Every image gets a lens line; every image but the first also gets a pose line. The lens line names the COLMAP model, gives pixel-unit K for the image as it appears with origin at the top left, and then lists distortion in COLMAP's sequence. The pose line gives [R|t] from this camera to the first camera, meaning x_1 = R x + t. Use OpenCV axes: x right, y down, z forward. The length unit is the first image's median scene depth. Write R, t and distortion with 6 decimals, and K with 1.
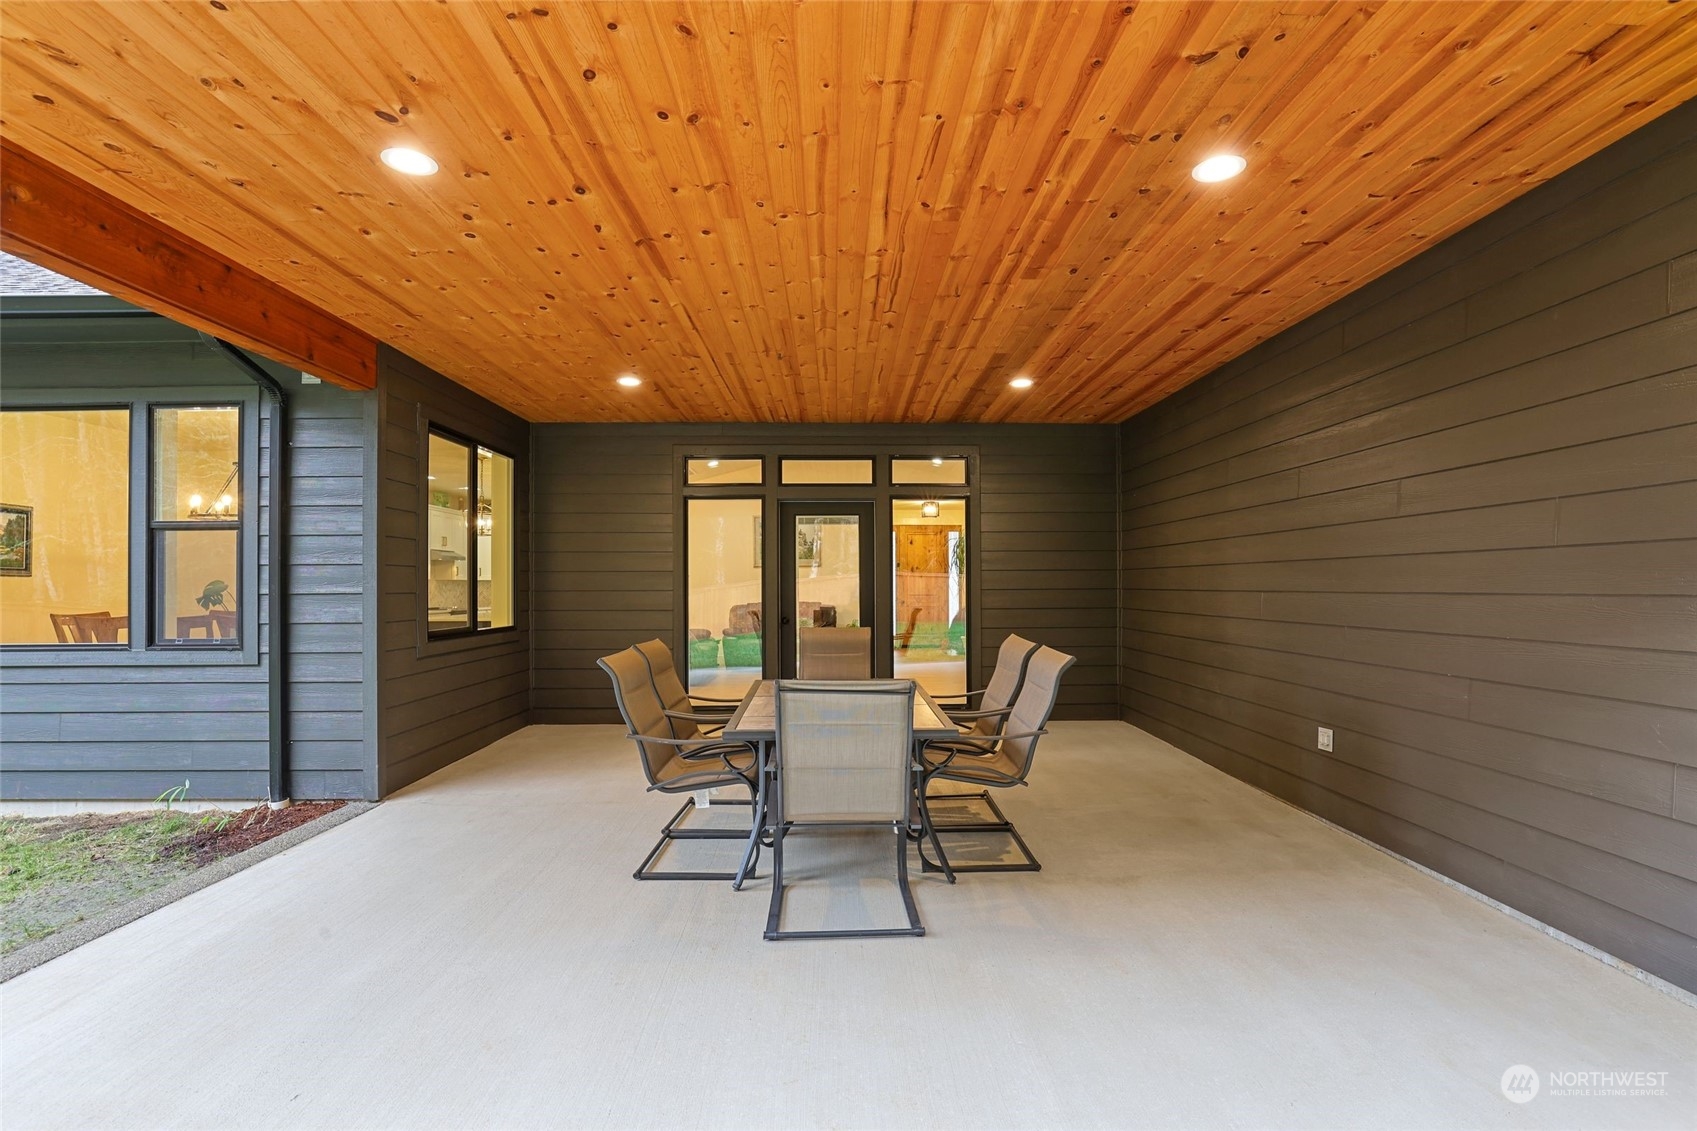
lens RADIAL K [[784.7, 0, 852.8], [0, 784.7, 580.8], [0, 0, 1]] dist [-0.027867, 0.000629]
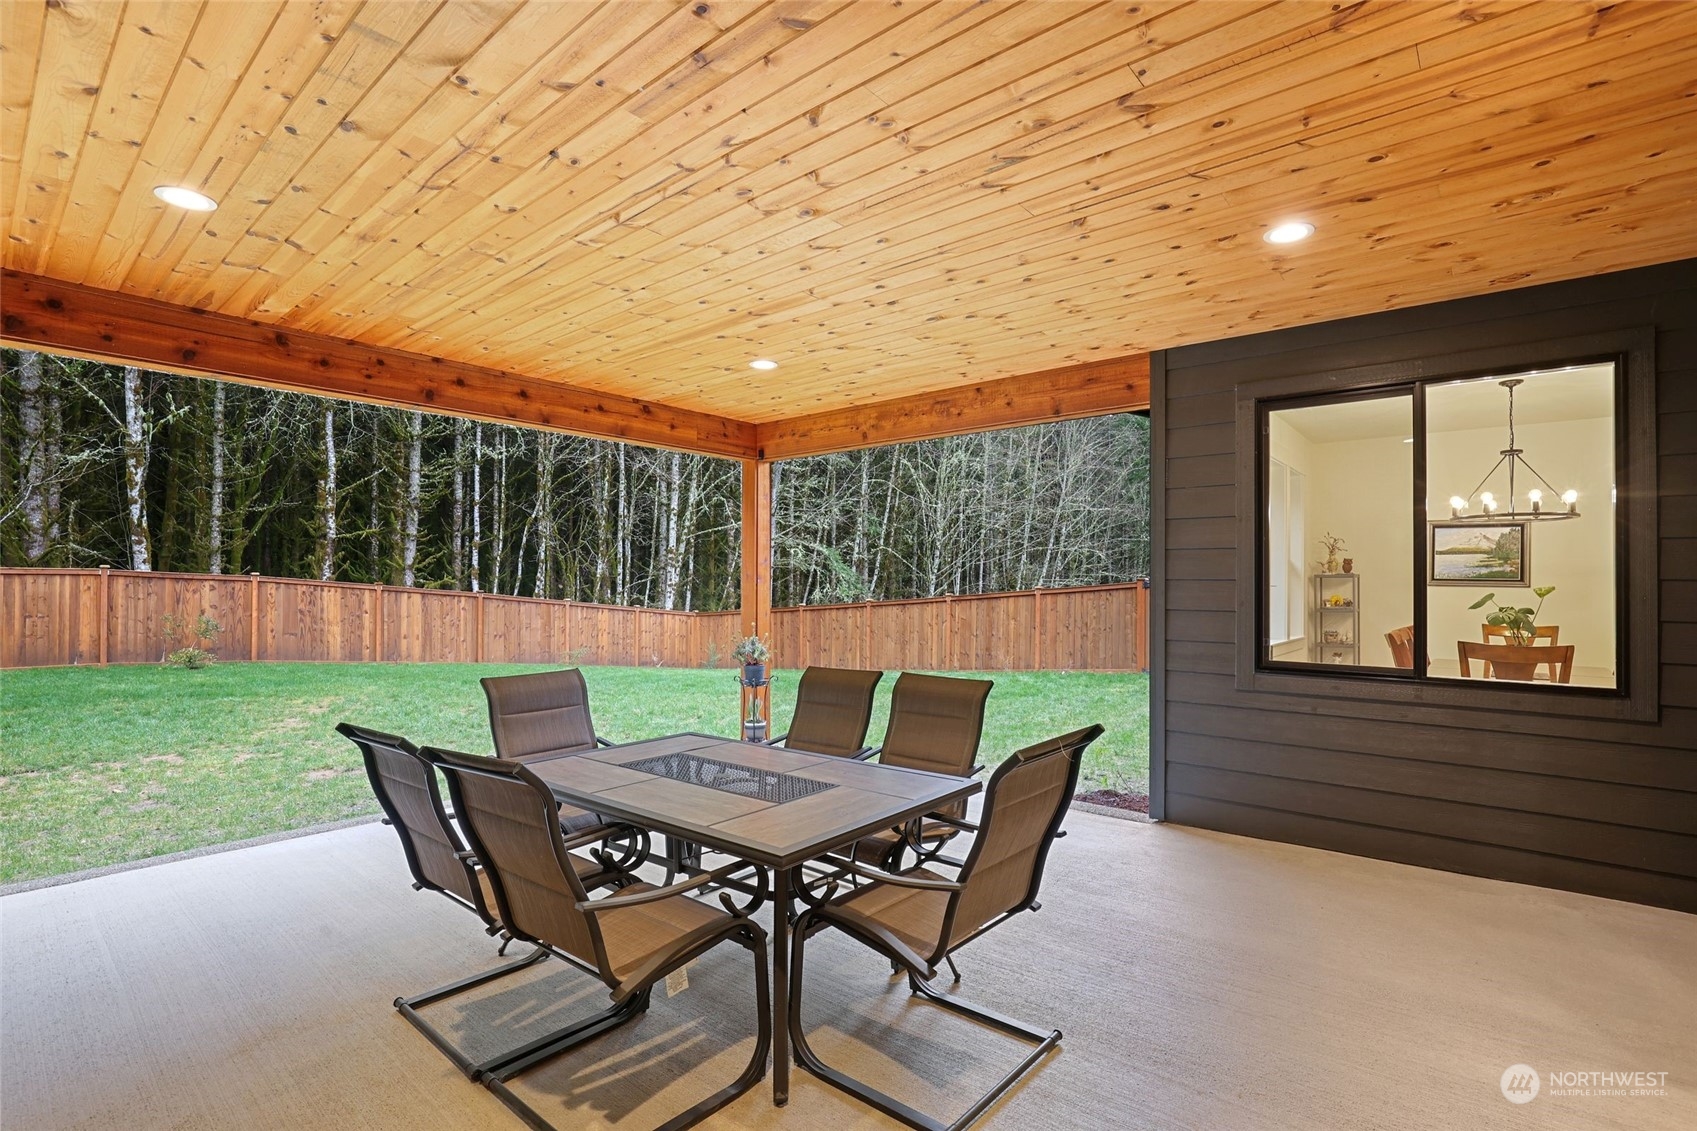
lens RADIAL K [[784.7, 0, 852.8], [0, 784.7, 580.8], [0, 0, 1]] dist [-0.027867, 0.000629]
pose [[-0.675694, -0.001950, -0.737180, 0.257448], [0.004643, 0.999965, -0.006901, -0.010205], [0.737168, -0.008085, -0.675662, 0.956731]]
